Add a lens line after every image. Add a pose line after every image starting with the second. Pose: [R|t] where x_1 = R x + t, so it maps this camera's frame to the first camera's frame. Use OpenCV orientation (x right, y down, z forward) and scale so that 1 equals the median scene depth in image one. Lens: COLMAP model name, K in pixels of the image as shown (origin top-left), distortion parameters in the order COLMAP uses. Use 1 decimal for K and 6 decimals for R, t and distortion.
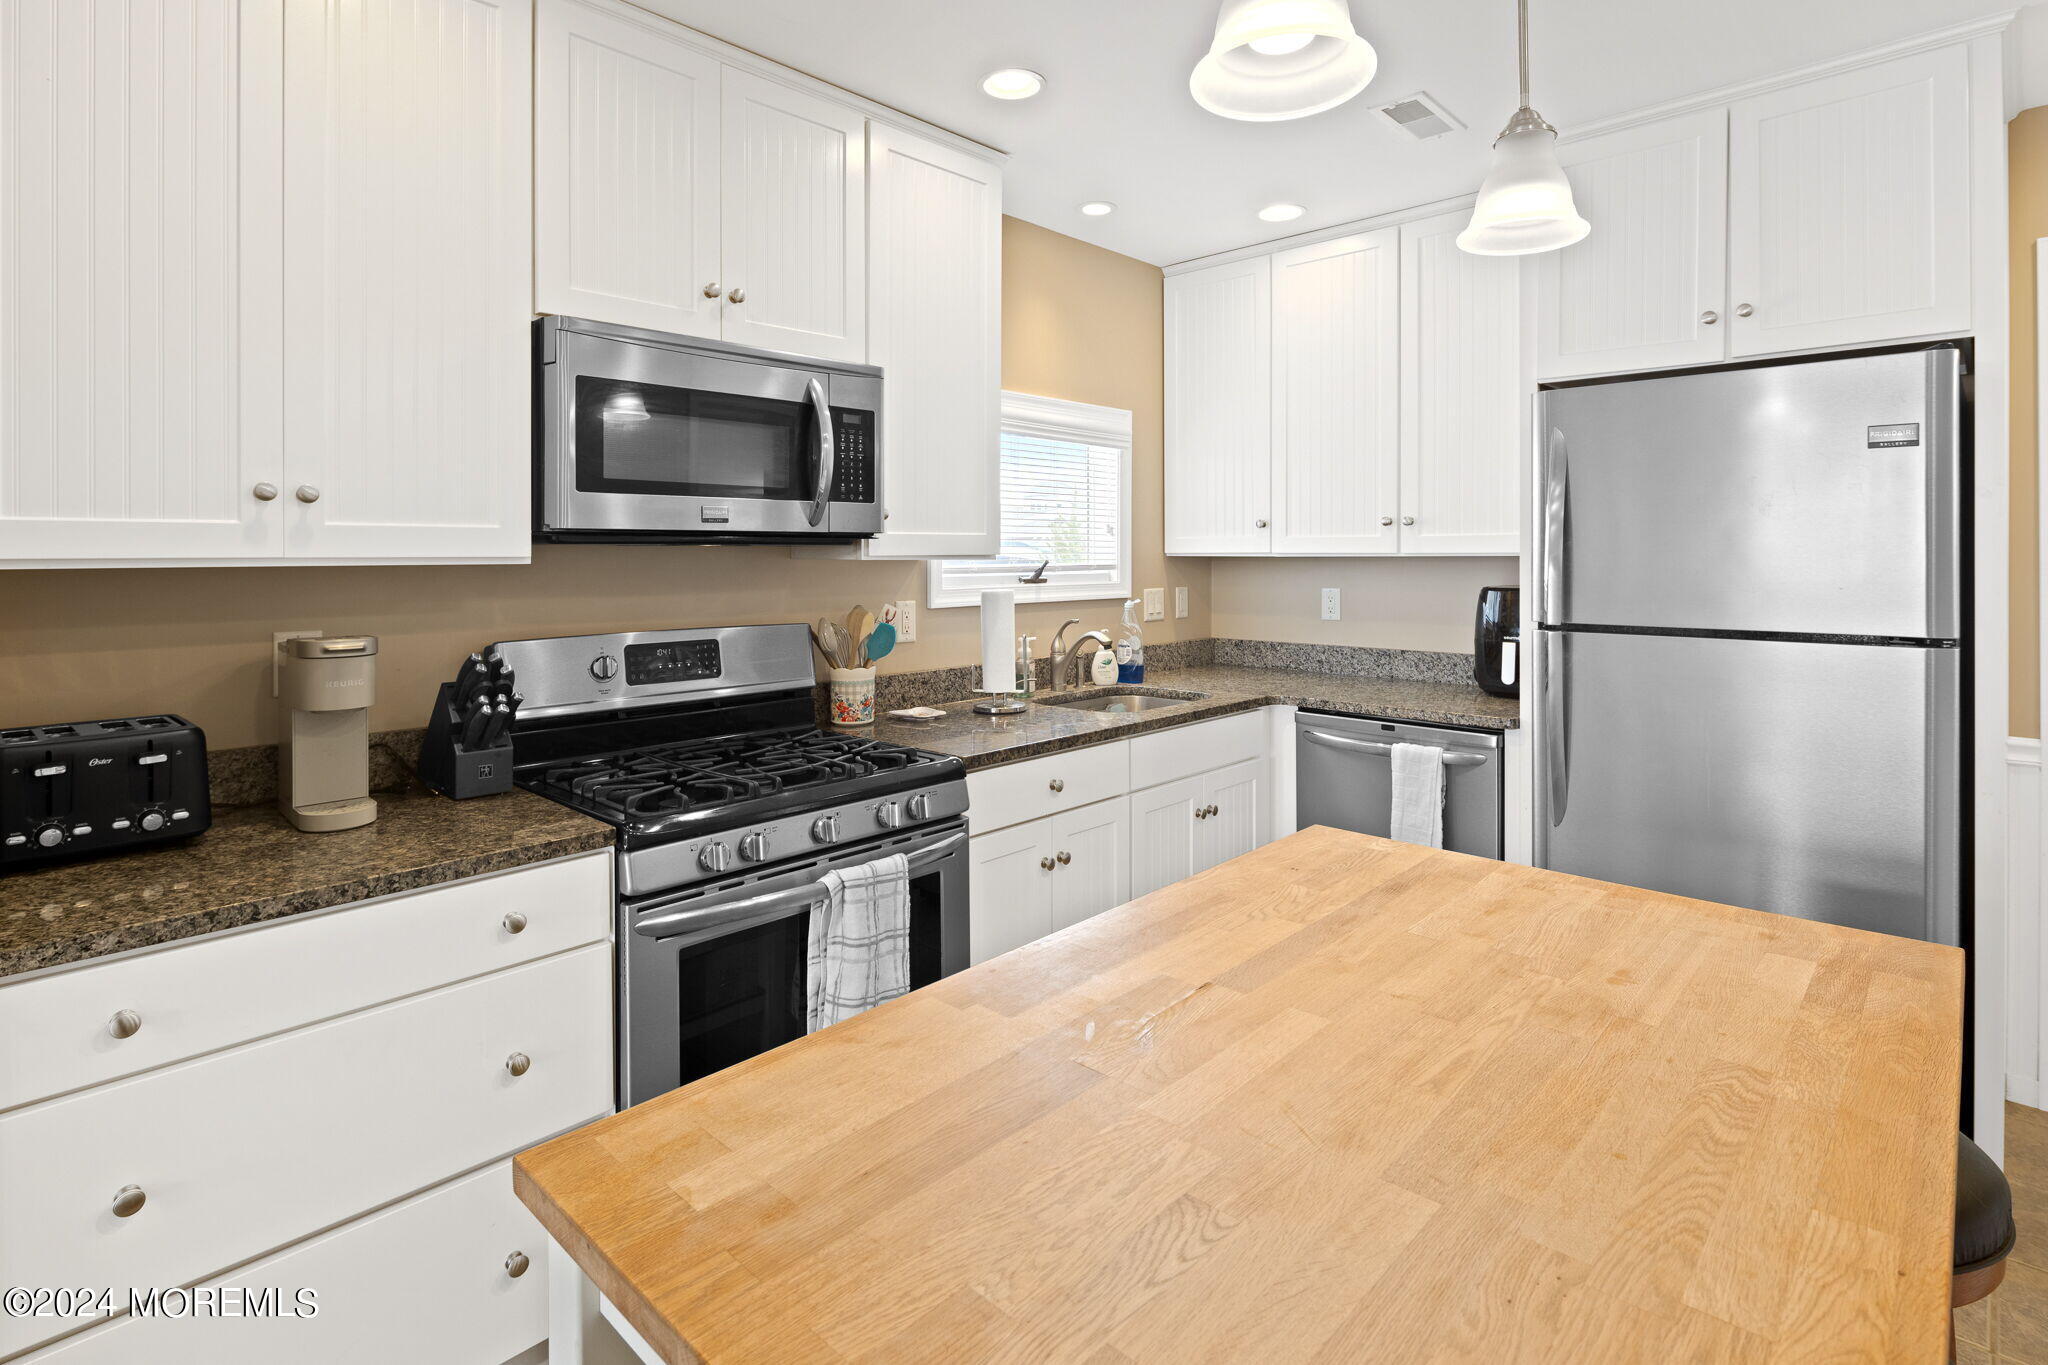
lens RADIAL K [[1016.5, 0, 1021.6], [0, 1016.5, 550.0], [0, 0, 1]] dist [-0.000251, 0.000577]
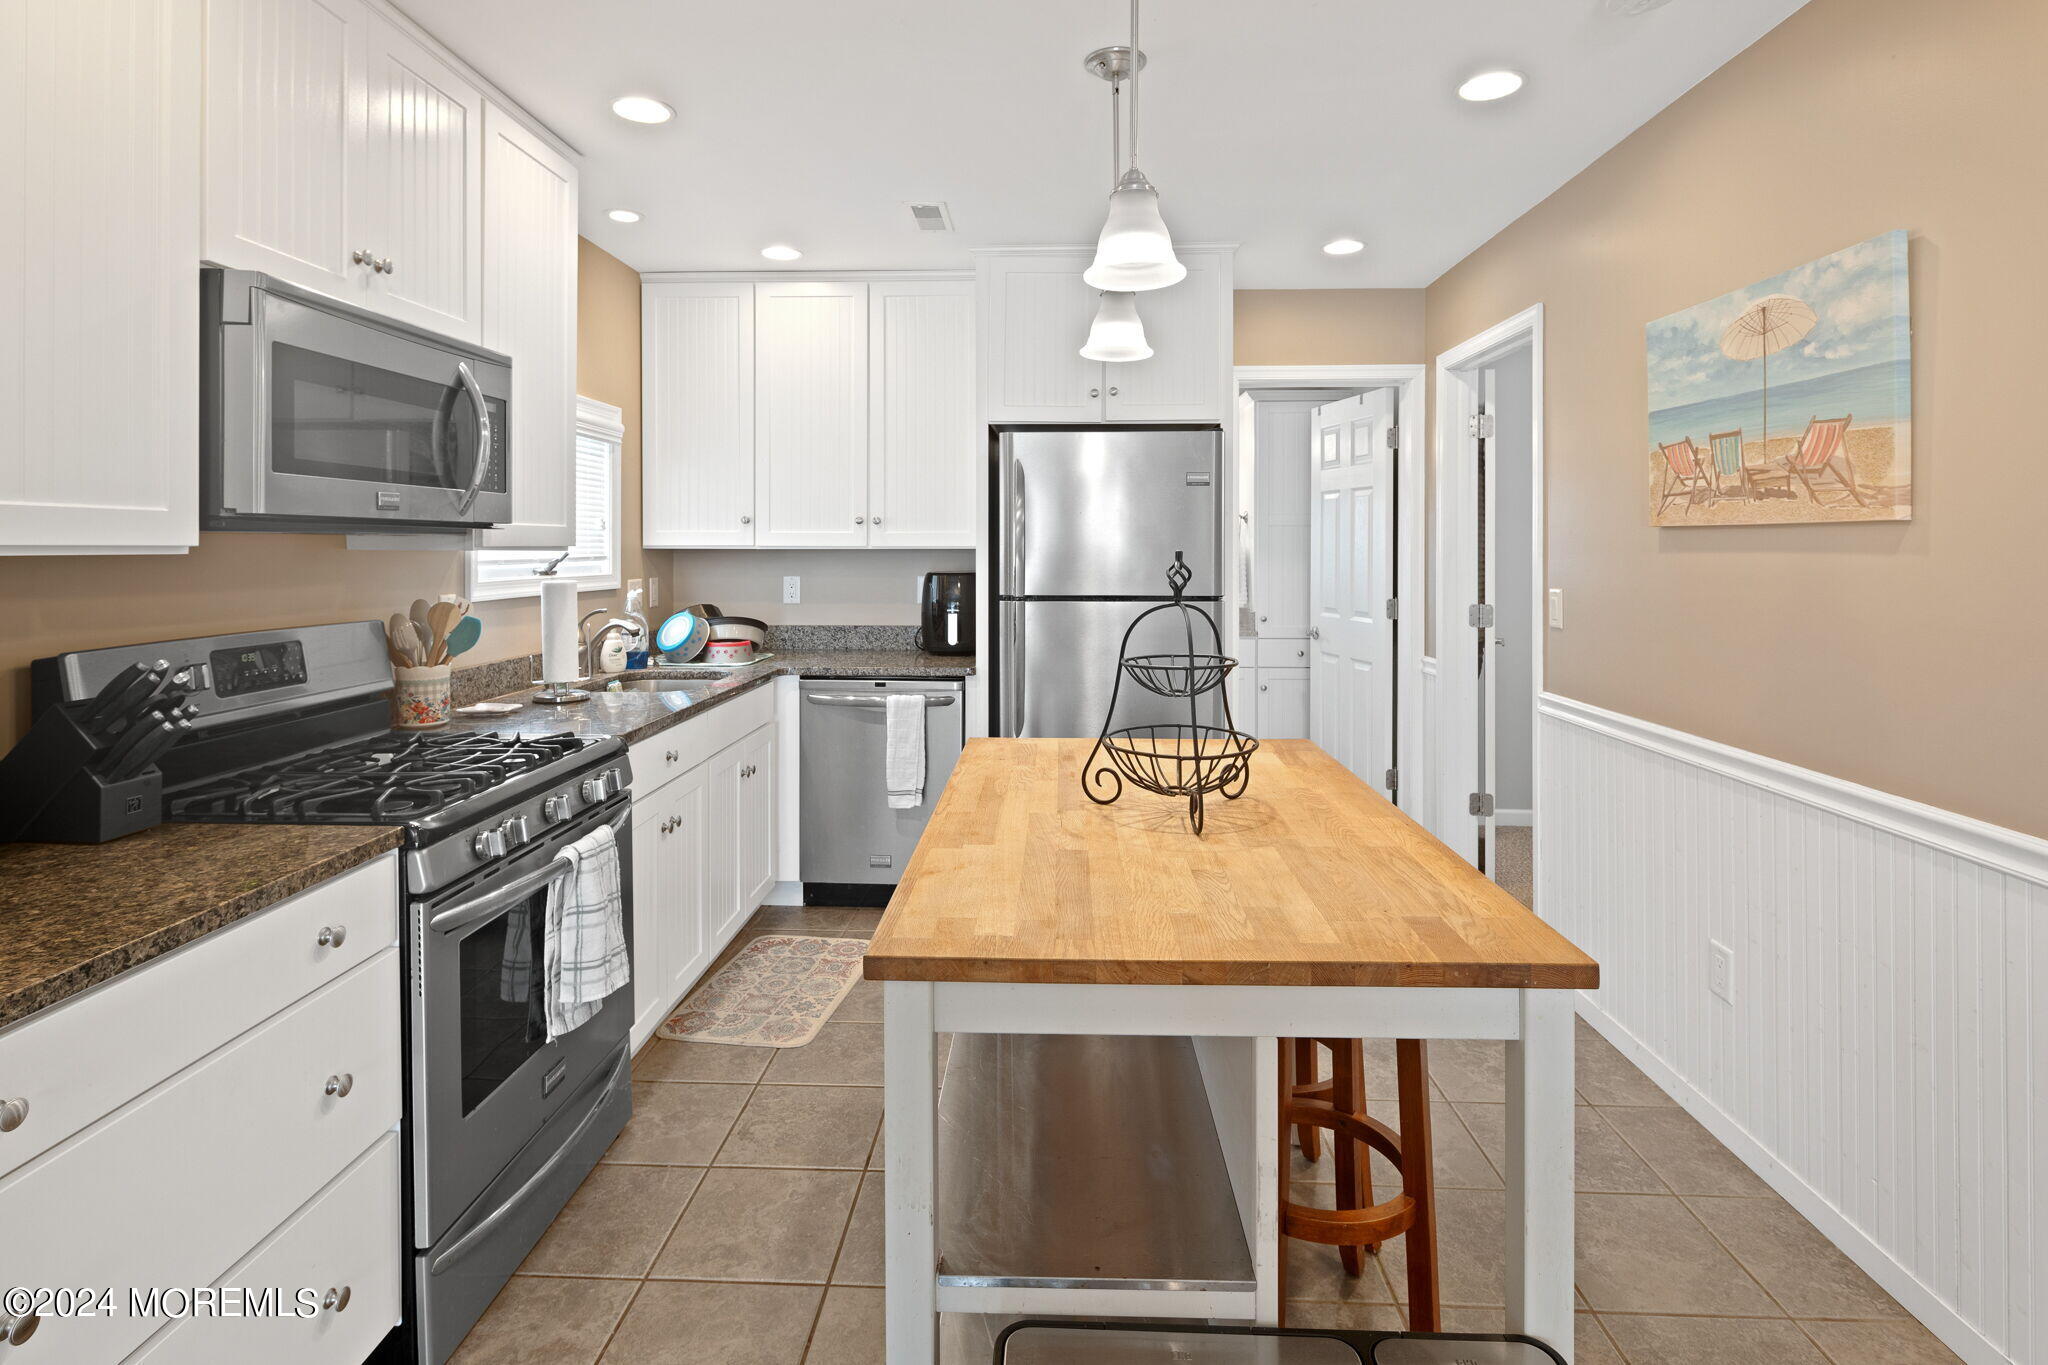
lens RADIAL K [[1016.5, 0, 1021.6], [0, 1016.5, 550.0], [0, 0, 1]] dist [-0.000251, 0.000577]
pose [[0.751493, 0.001305, 0.659740, -0.378769], [-0.004871, 0.999982, 0.003570, 0.002848], [-0.659723, -0.005897, 0.751486, -0.069362]]
